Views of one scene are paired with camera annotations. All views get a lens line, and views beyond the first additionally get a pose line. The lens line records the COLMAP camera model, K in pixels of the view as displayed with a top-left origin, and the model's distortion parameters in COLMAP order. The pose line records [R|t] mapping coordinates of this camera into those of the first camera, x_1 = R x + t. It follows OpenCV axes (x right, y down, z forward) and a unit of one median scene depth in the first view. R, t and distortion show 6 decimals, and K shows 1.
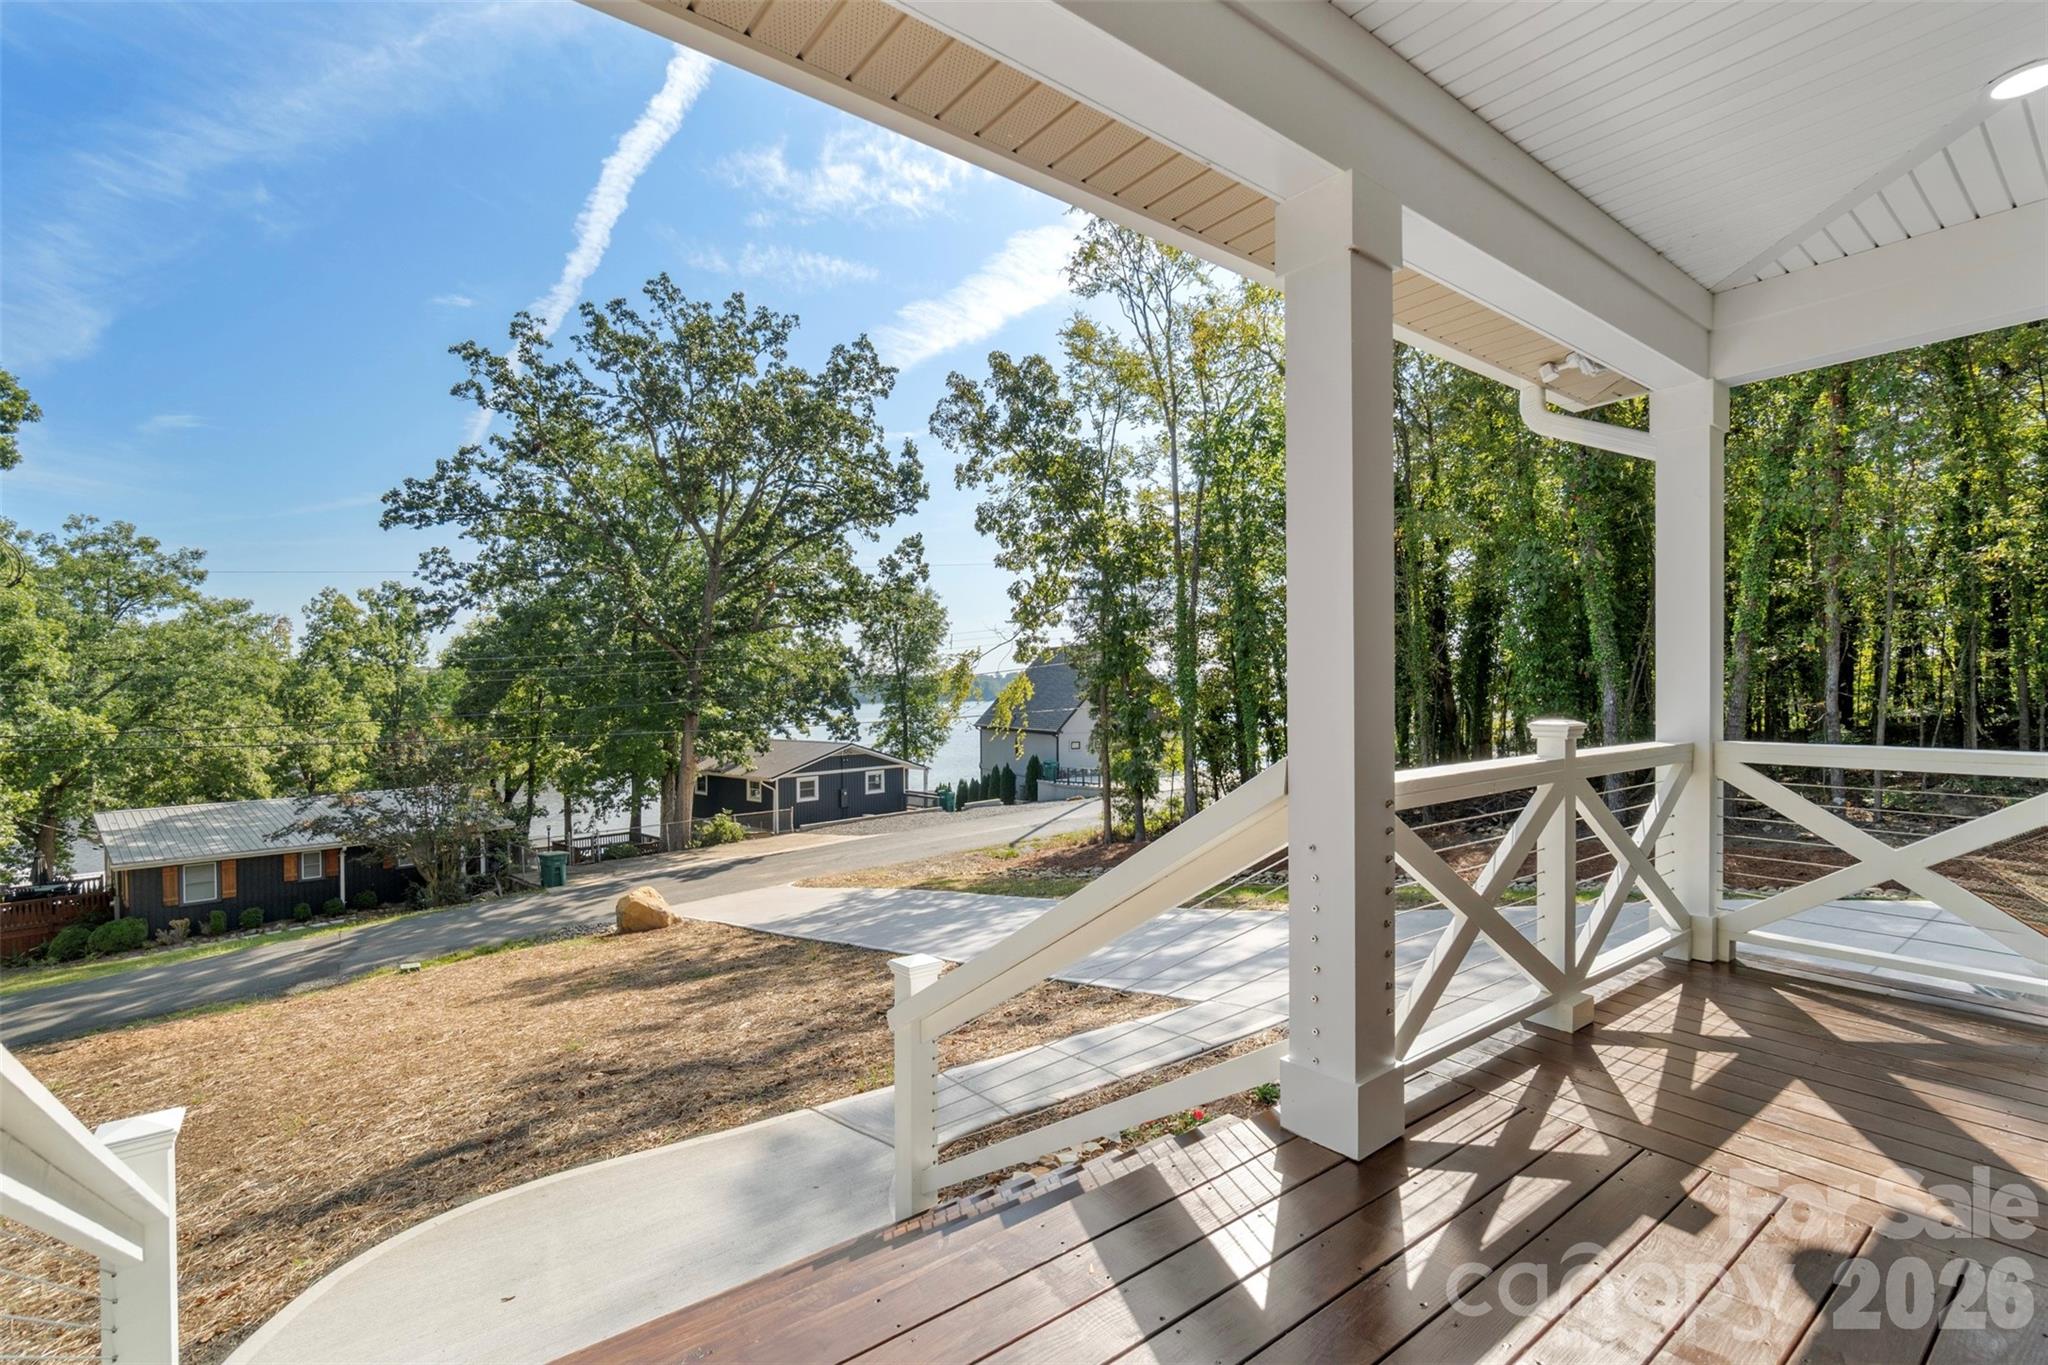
lens RADIAL K [[892.9, 0, 1020.8], [0, 892.9, 693.0], [0, 0, 1]] dist [-0.002273, -0.000110]
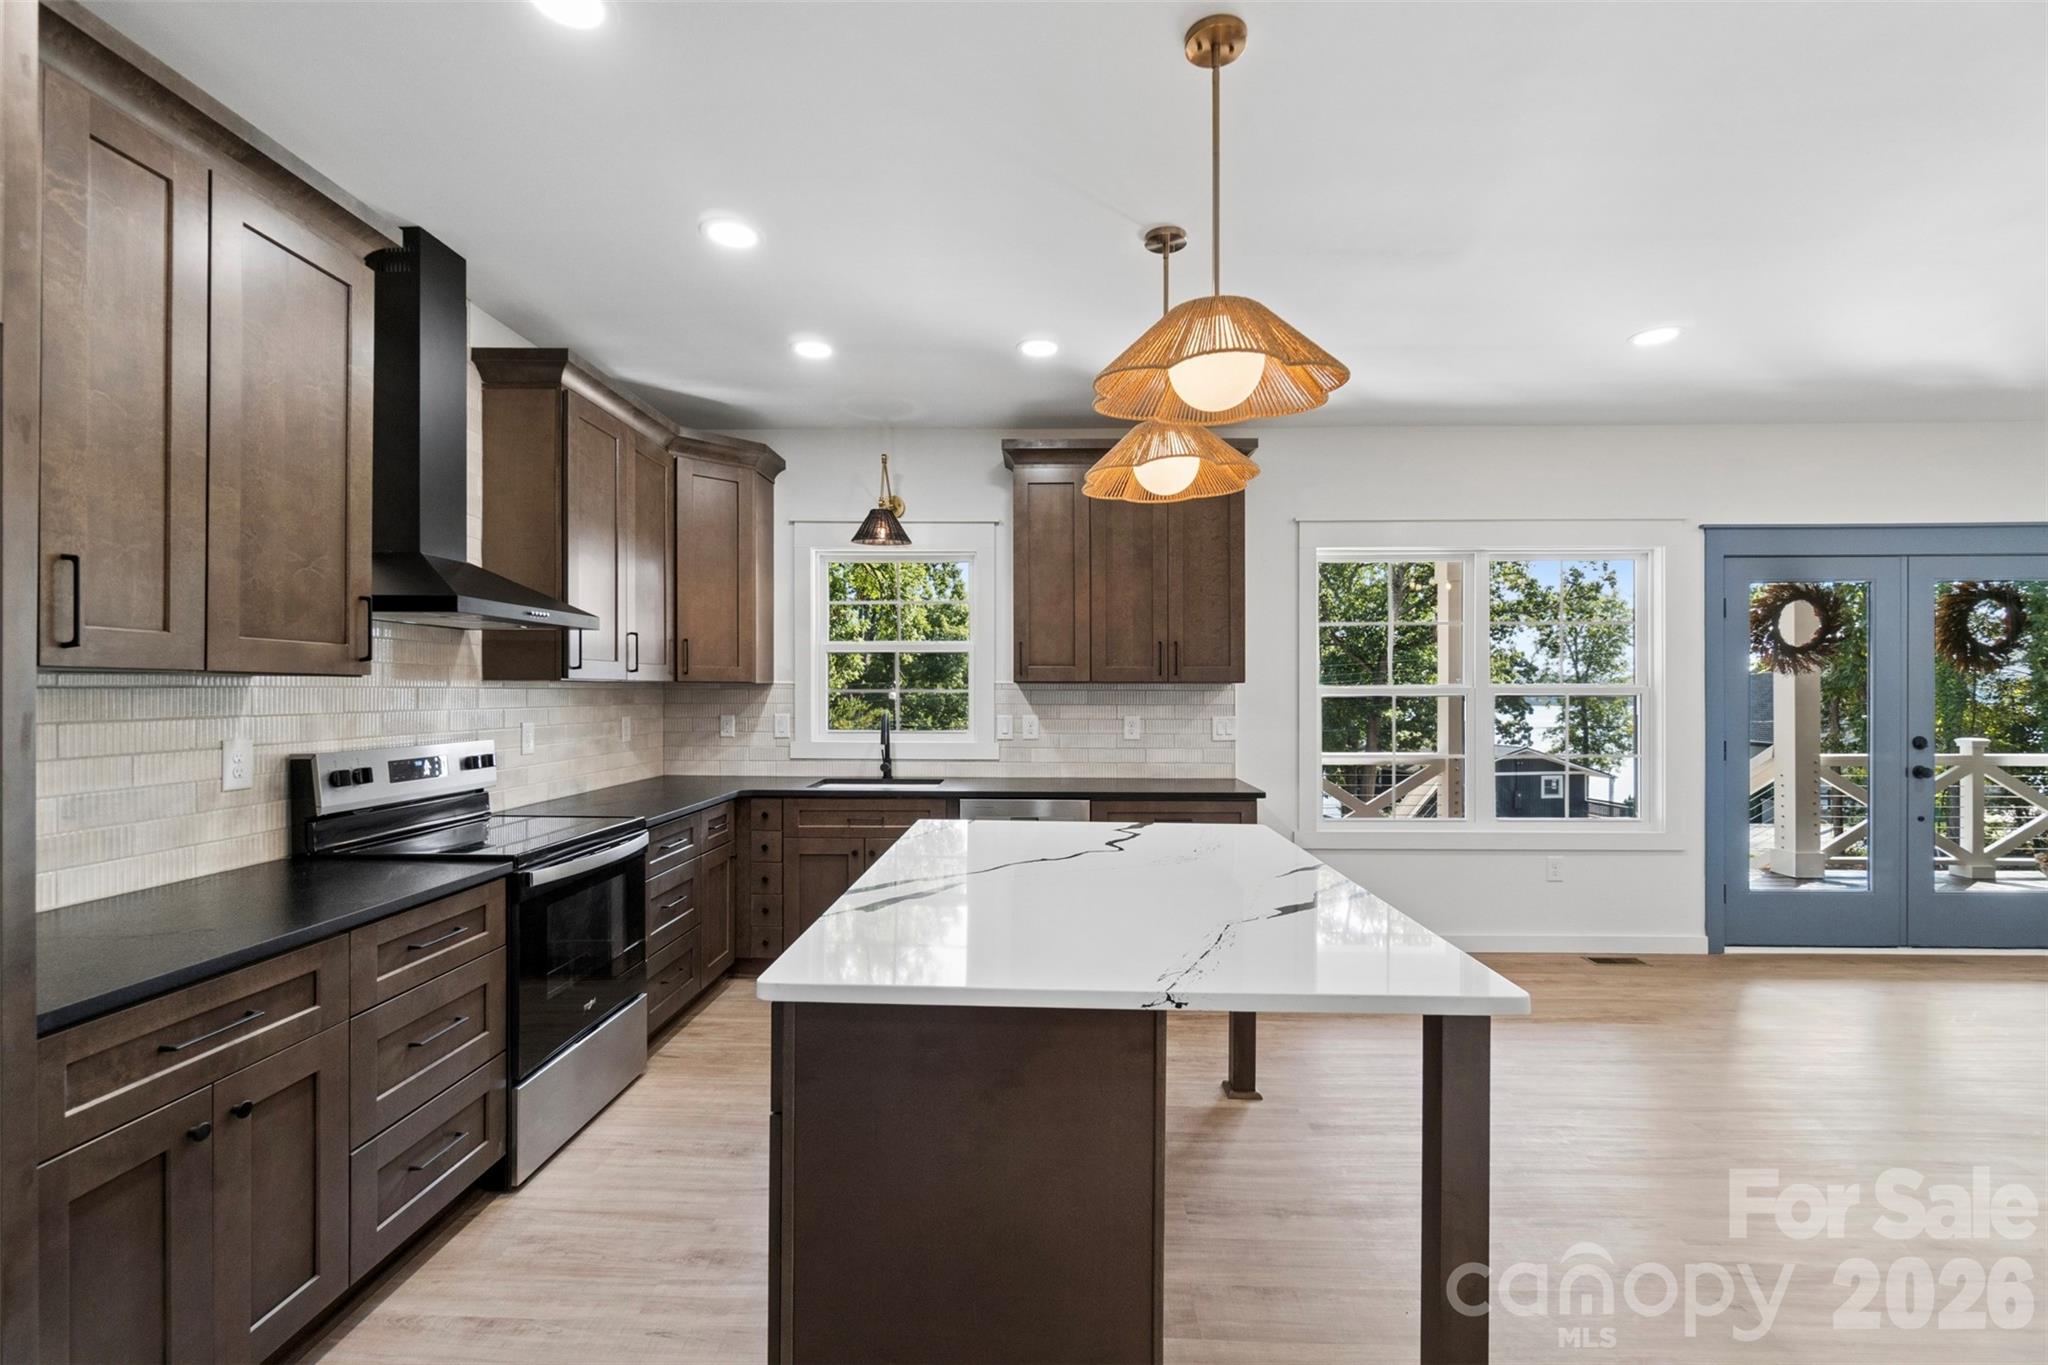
lens RADIAL K [[892.9, 0, 1025.1], [0, 892.9, 693.8], [0, 0, 1]] dist [-0.002273, -0.000110]
pose [[0.773053, 0.008597, -0.634284, 0.018894], [-0.007594, 0.999962, 0.004299, -0.006348], [0.634296, 0.001493, 0.773089, -0.192209]]
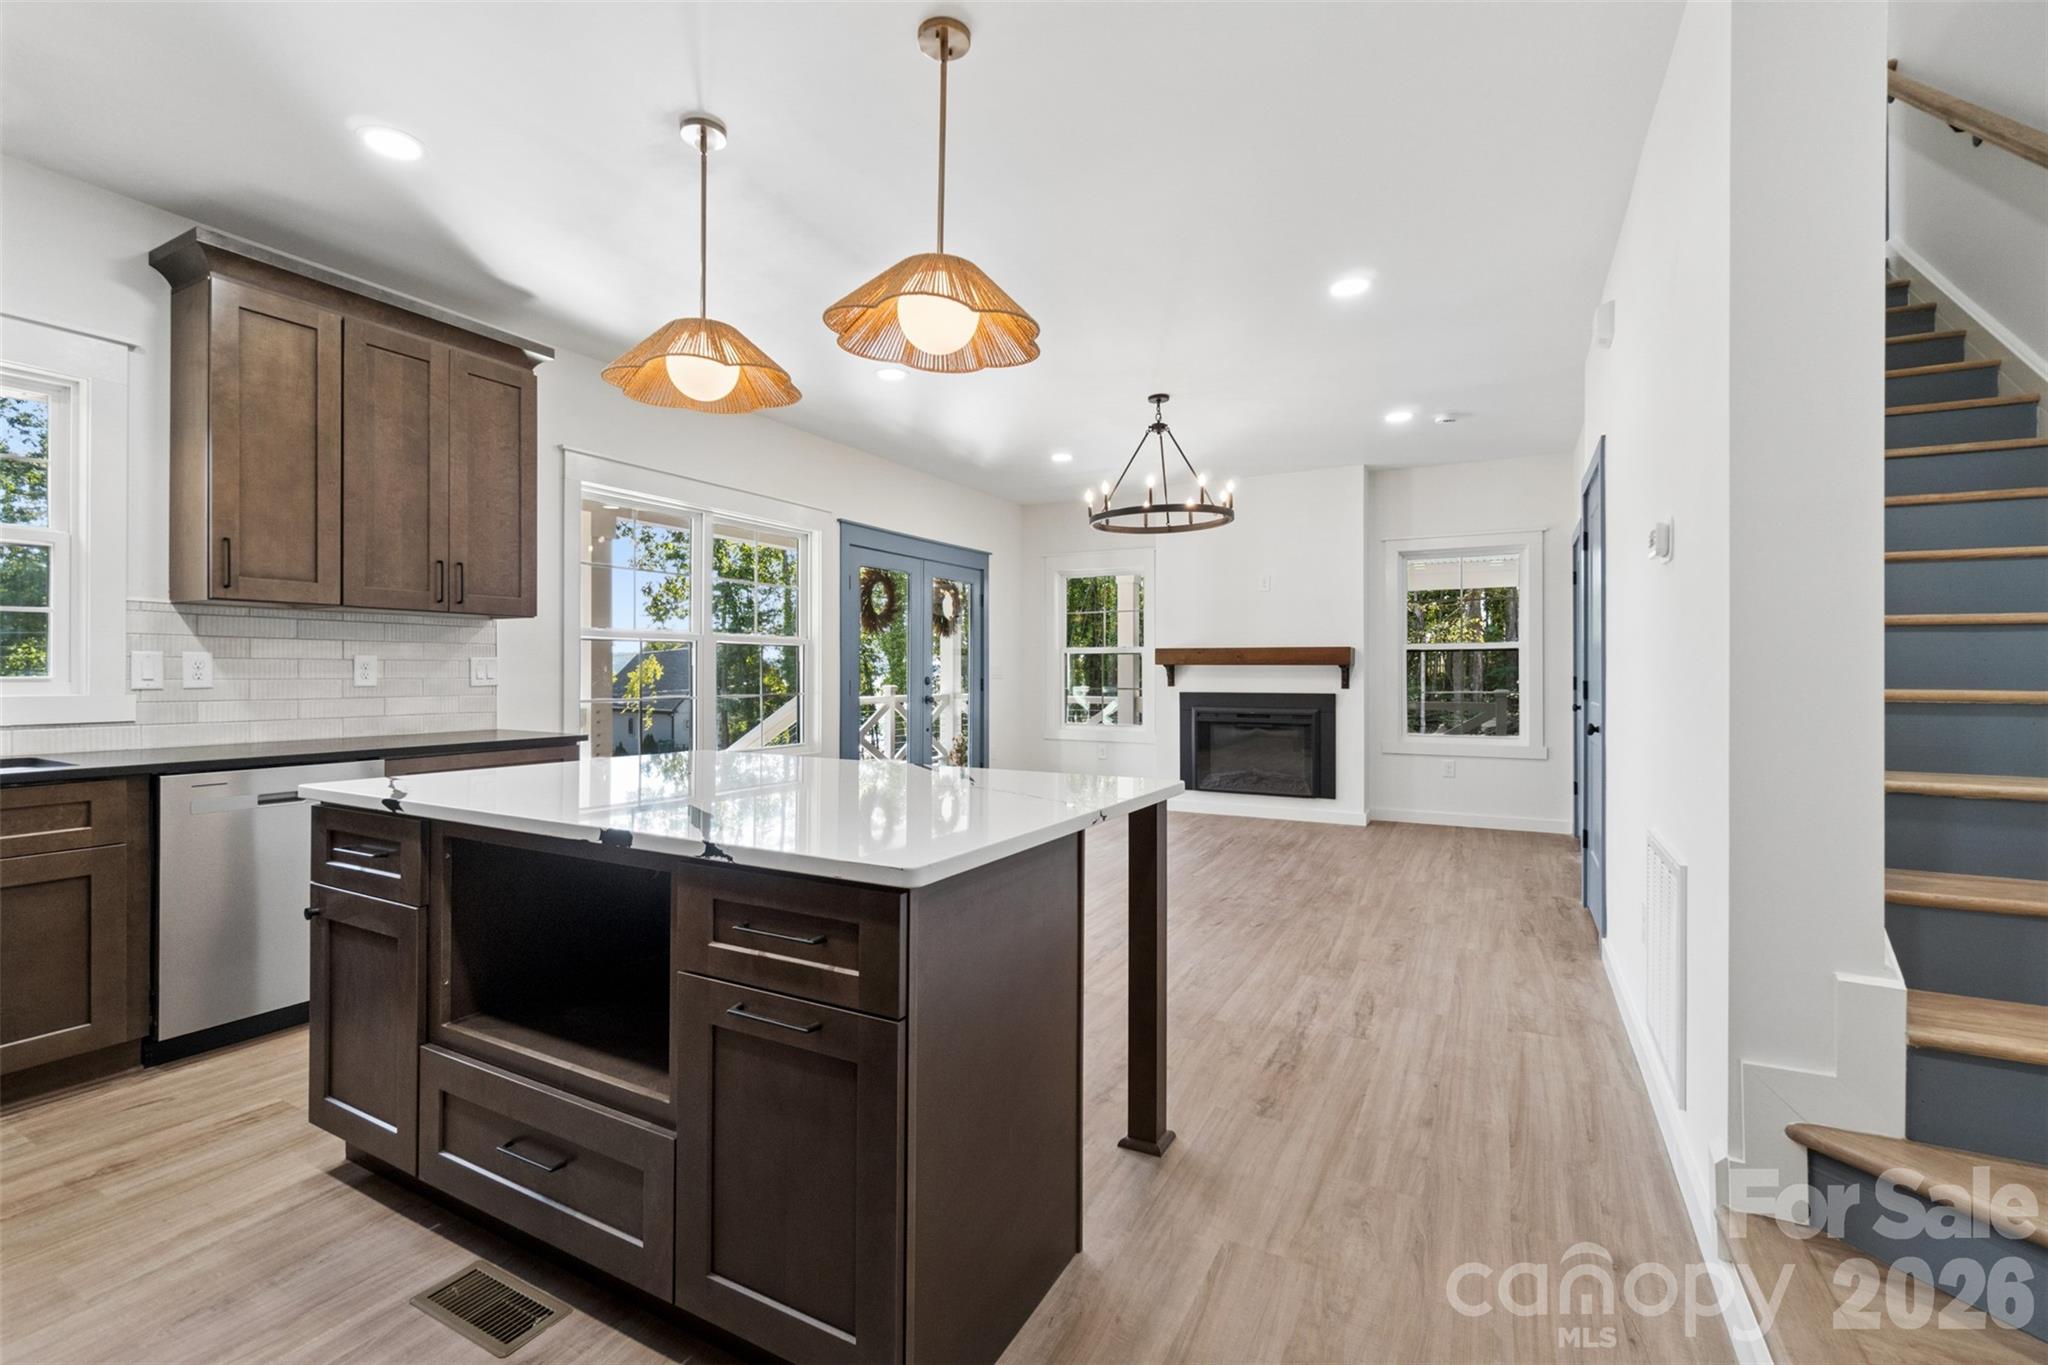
lens RADIAL K [[892.9, 0, 1014.4], [0, 892.9, 672.7], [0, 0, 1]] dist [-0.002273, -0.000110]
pose [[0.915881, 0.007495, 0.401381, -0.023972], [-0.007006, 0.999972, -0.002685, -0.001137], [-0.401390, -0.000353, 0.915907, -0.201812]]
